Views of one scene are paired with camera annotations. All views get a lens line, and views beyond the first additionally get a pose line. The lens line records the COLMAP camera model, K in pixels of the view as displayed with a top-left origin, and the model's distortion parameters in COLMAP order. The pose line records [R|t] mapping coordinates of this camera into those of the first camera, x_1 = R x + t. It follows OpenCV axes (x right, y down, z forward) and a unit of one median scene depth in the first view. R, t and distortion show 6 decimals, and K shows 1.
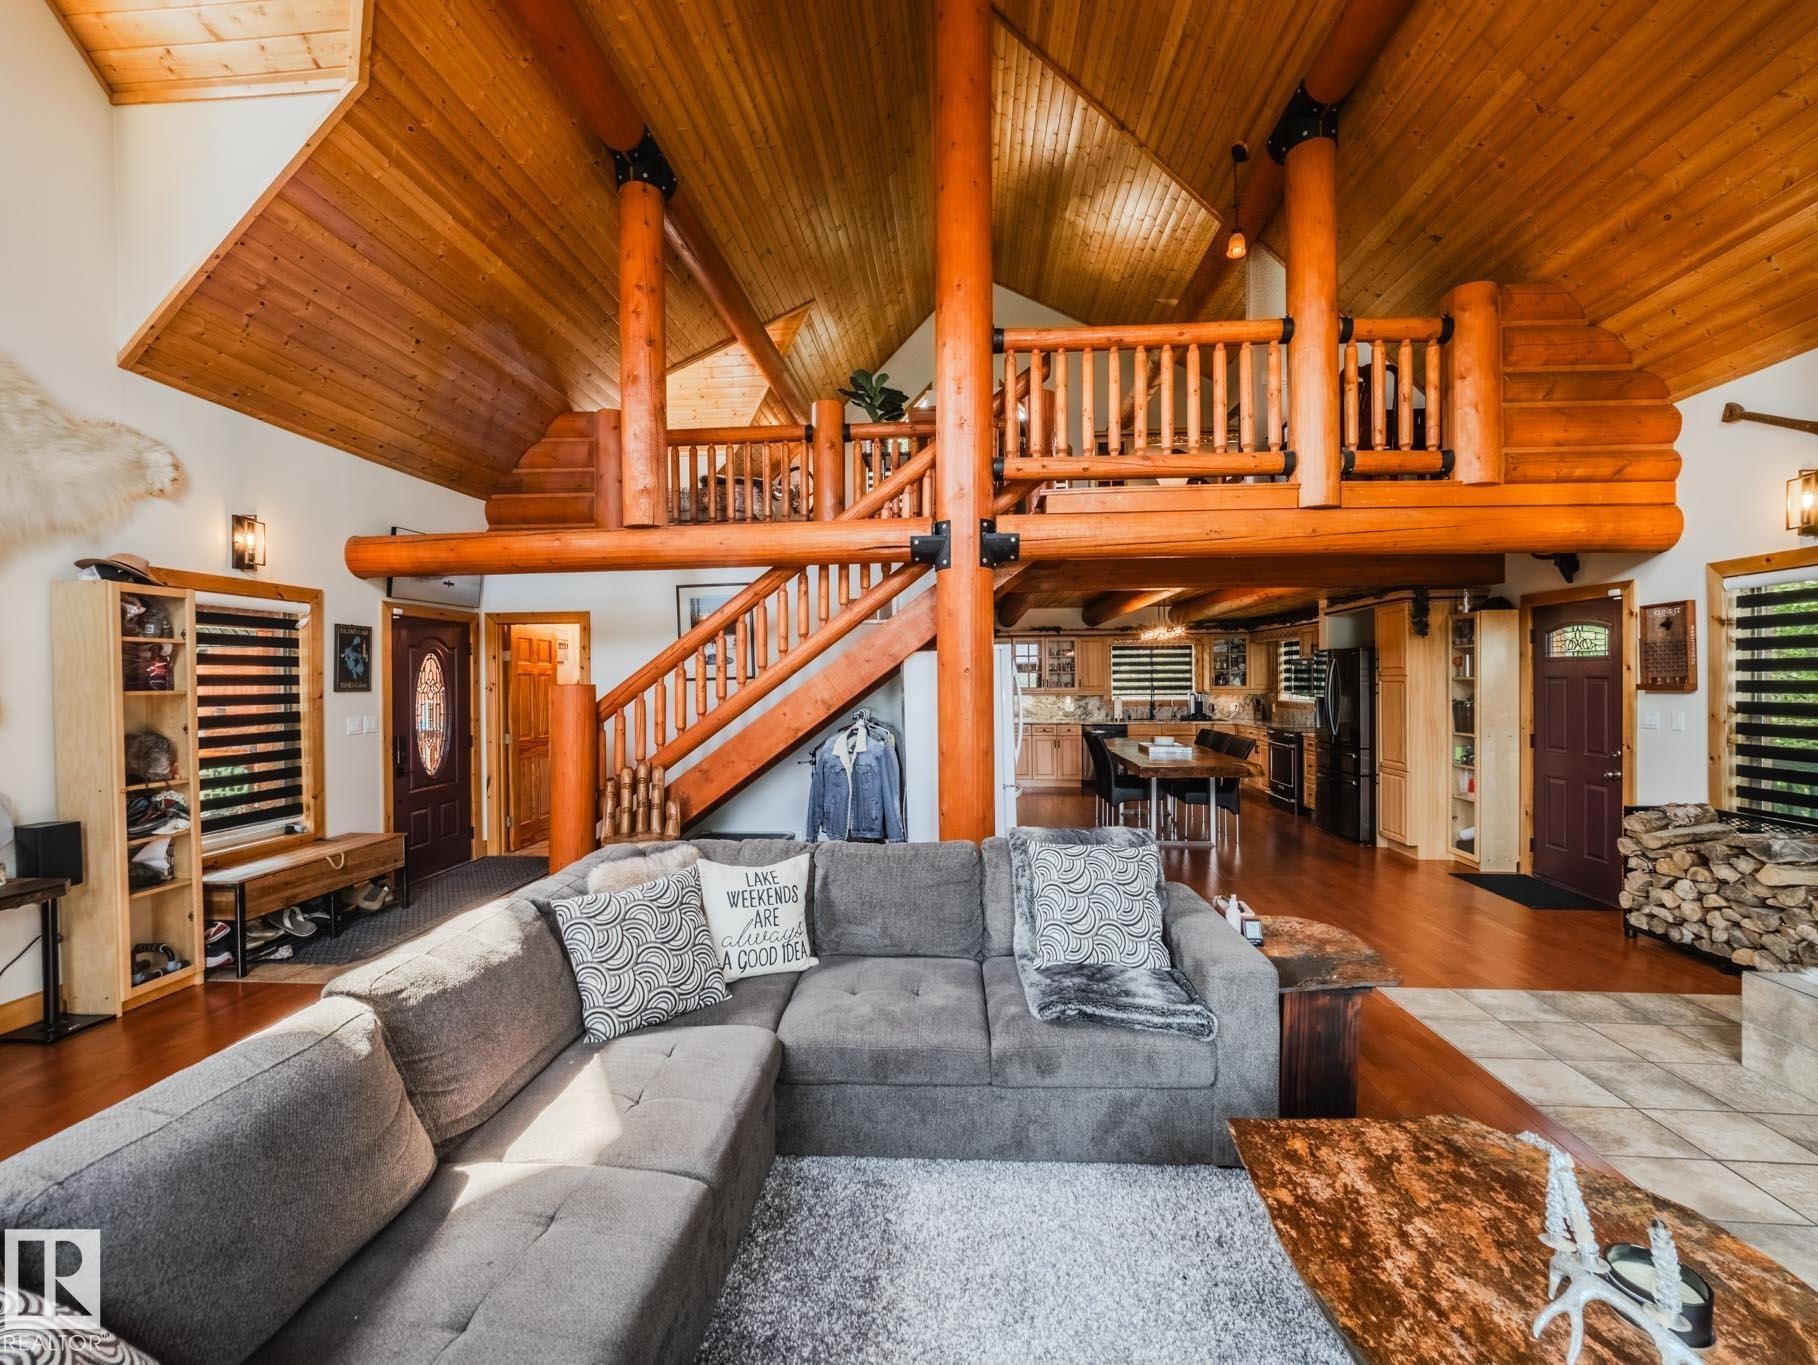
lens RADIAL K [[753.5, 0, 909.0], [0, 753.5, 682.5], [0, 0, 1]] dist [-0.009310, -0.000548]
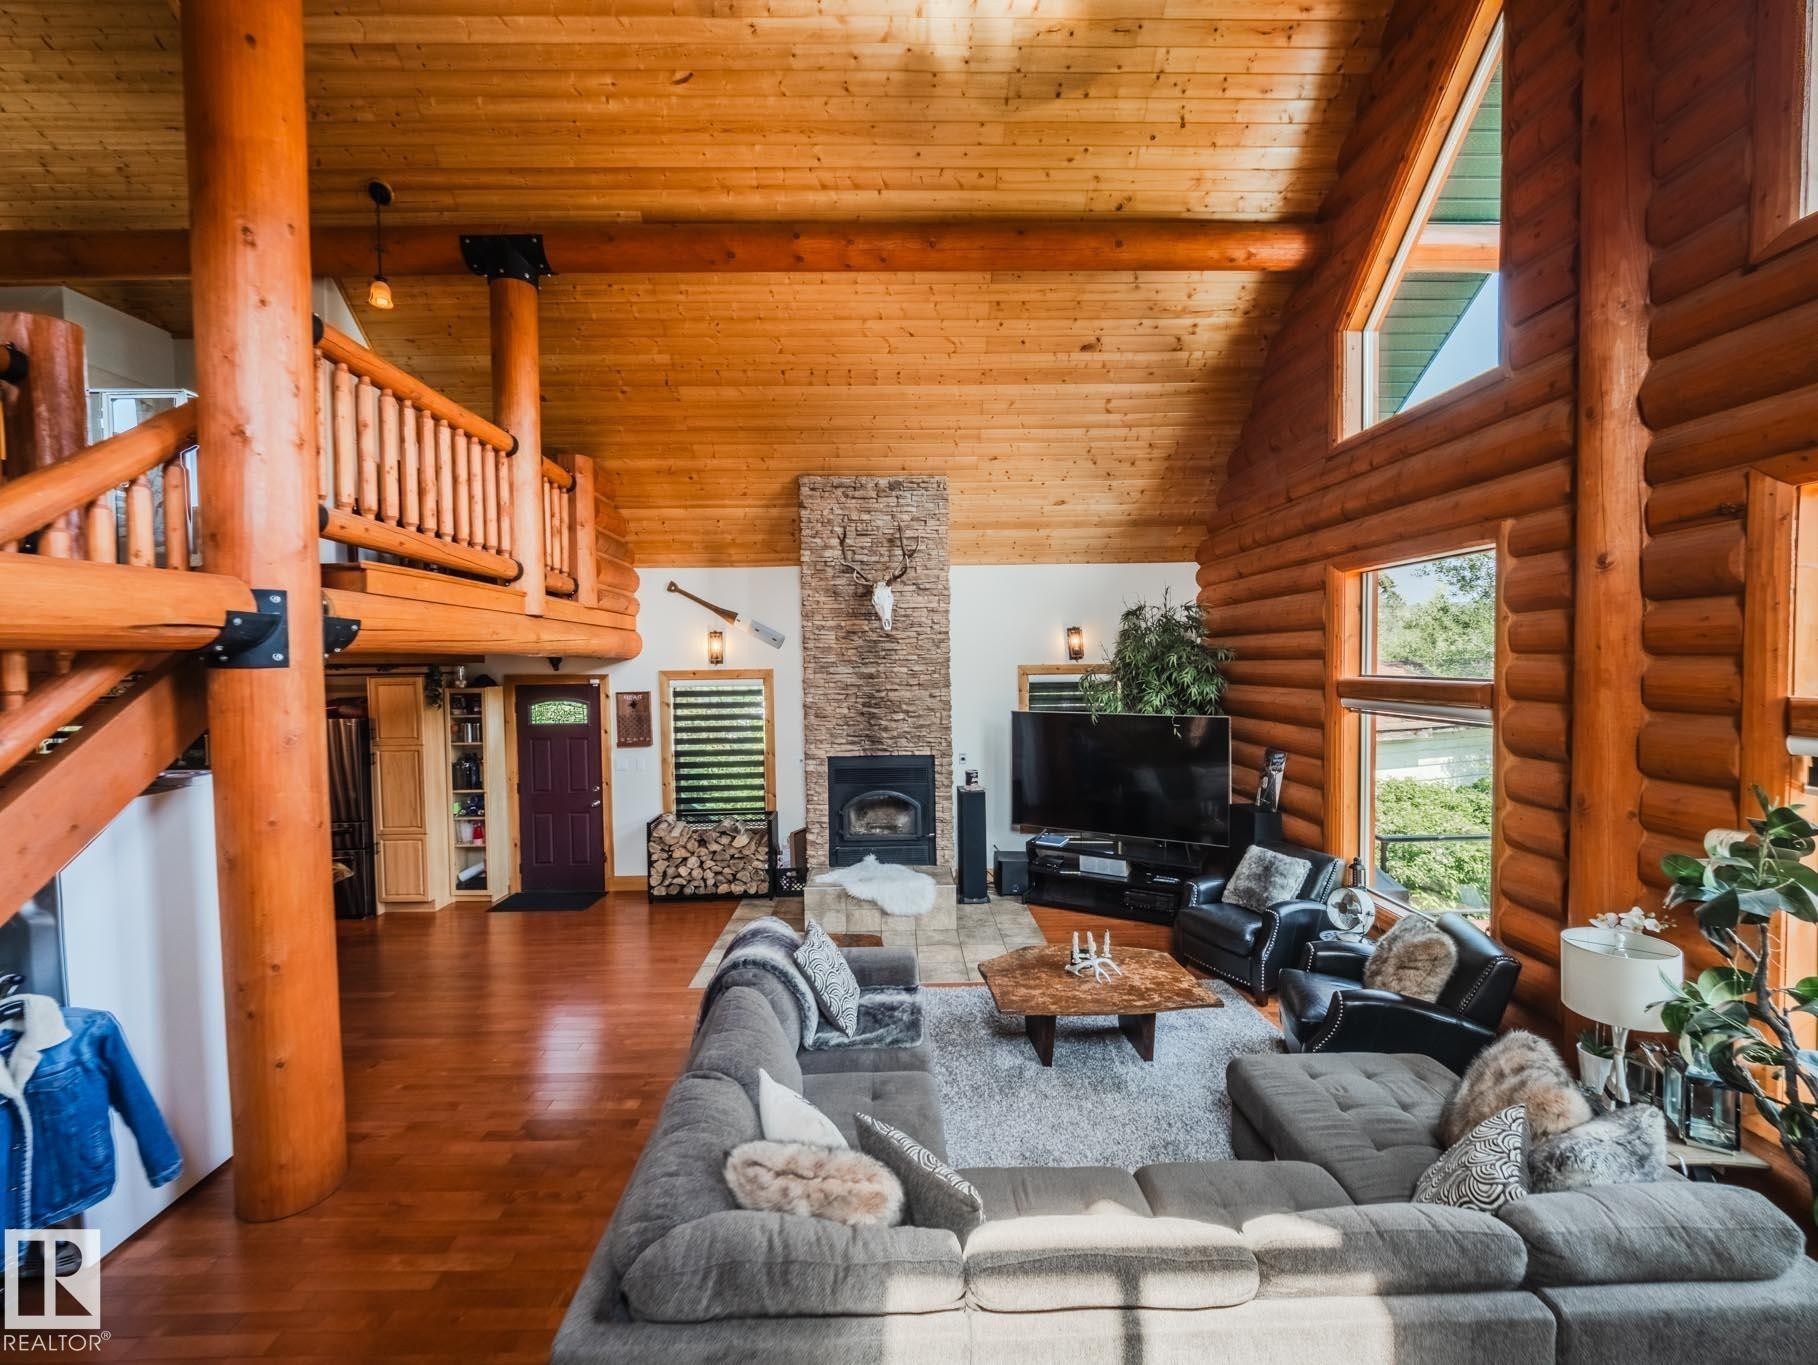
lens RADIAL K [[754.8, 0, 903.6], [0, 754.8, 683.0], [0, 0, 1]] dist [0.007548, -0.010018]
pose [[-0.095168, -0.023916, 0.995174, -0.671559], [0.019722, 0.999470, 0.025905, -0.159501], [-0.995266, 0.022092, -0.094646, 0.589504]]
